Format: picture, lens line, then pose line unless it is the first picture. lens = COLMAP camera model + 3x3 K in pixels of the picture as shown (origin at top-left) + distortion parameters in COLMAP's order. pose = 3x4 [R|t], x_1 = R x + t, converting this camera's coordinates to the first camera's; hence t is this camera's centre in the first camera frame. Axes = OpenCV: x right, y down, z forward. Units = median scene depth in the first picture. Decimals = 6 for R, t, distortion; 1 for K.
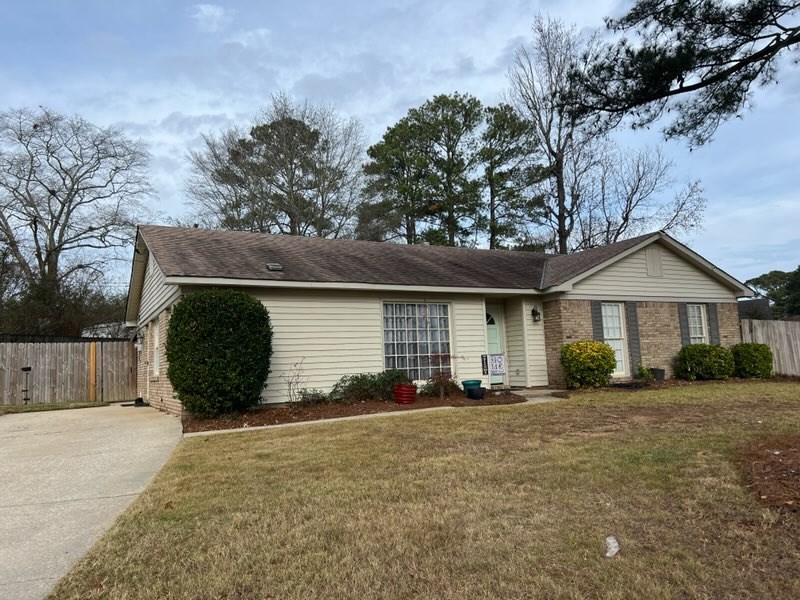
lens RADIAL K [[587.0, 0, 400.0], [0, 587.0, 300.0], [0, 0, 1]] dist [0.054106, -0.066369]
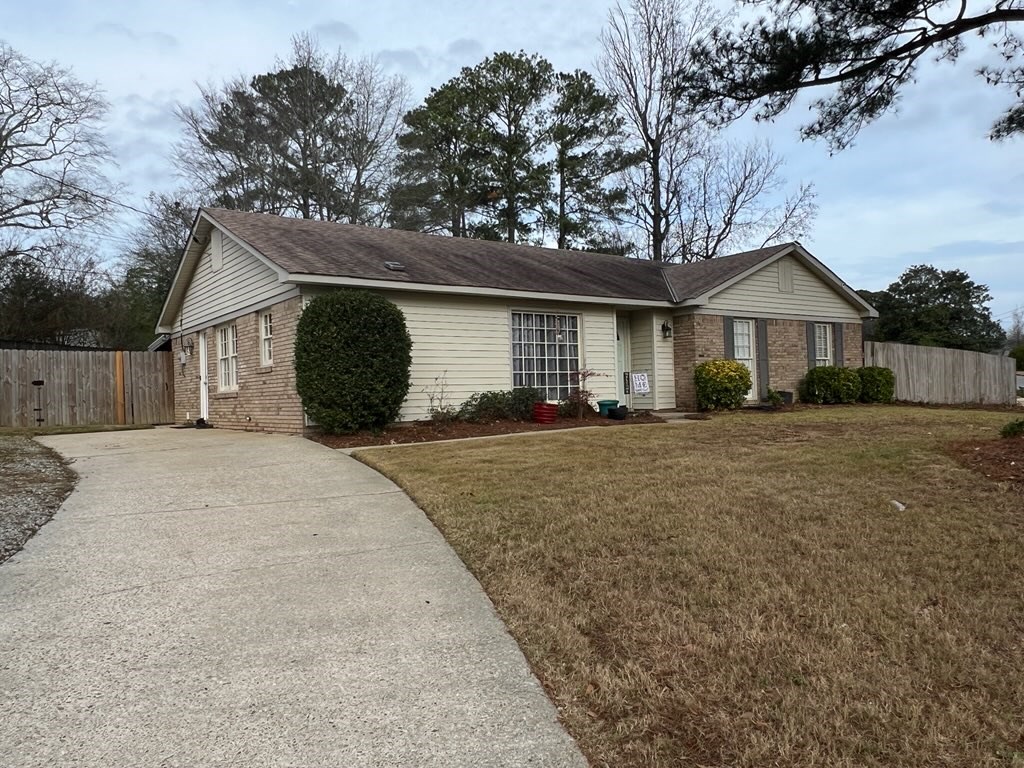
lens RADIAL K [[755.2, 0, 512.0], [0, 755.2, 384.0], [0, 0, 1]] dist [-0.007689, -0.003042]
pose [[0.988548, 0.014593, 0.150197, -0.142915], [-0.028615, 0.995383, 0.091619, 0.006441], [-0.148167, -0.094868, 0.984402, -0.088596]]
